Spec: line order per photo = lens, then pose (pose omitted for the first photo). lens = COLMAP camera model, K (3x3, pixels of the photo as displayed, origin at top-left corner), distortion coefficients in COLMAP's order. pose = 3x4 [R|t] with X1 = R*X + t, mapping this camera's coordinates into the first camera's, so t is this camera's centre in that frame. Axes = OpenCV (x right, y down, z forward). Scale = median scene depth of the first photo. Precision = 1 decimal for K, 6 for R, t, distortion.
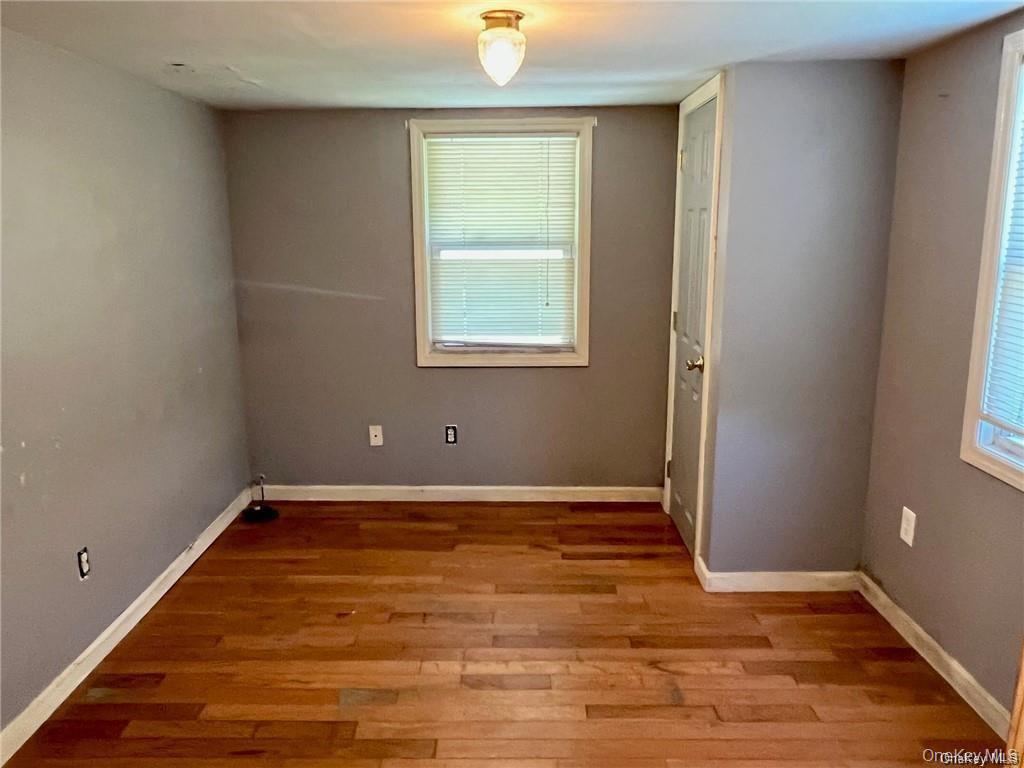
lens RADIAL K [[758.4, 0, 504.5], [0, 758.4, 380.9], [0, 0, 1]] dist [0.010165, -0.018306]
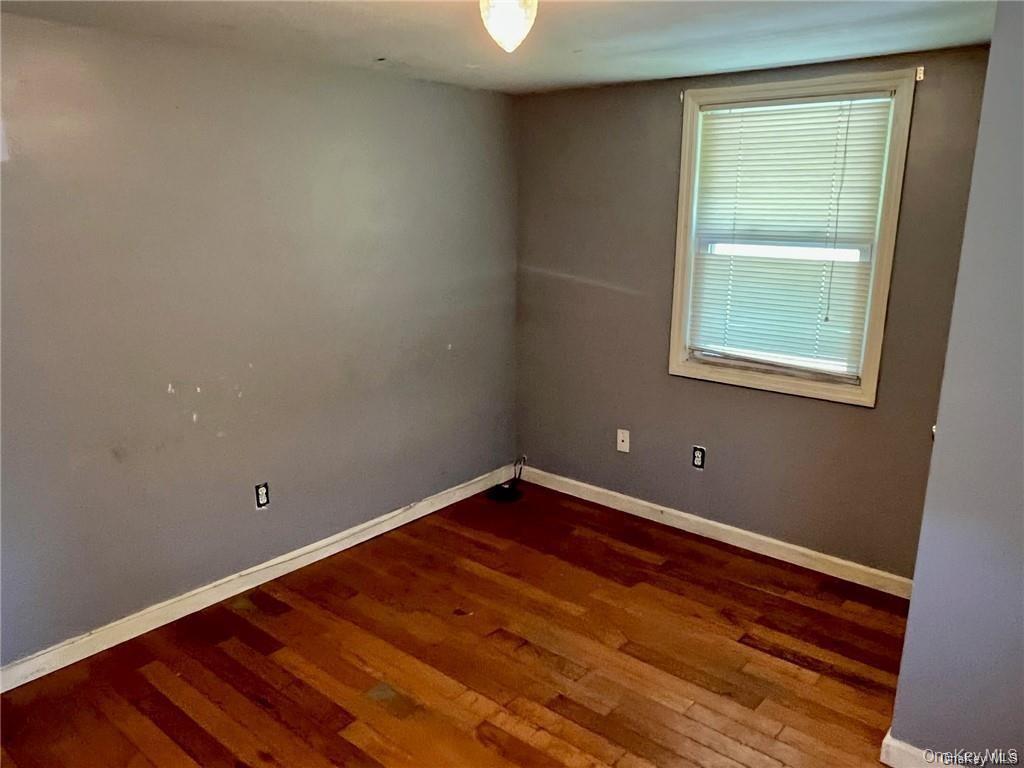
lens RADIAL K [[758.4, 0, 510.6], [0, 758.4, 388.5], [0, 0, 1]] dist [0.010165, -0.018306]
pose [[0.776065, 0.162049, -0.609478, 0.294455], [-0.138530, 0.986623, 0.085932, -0.054358], [0.615250, 0.017742, 0.788132, 0.195944]]
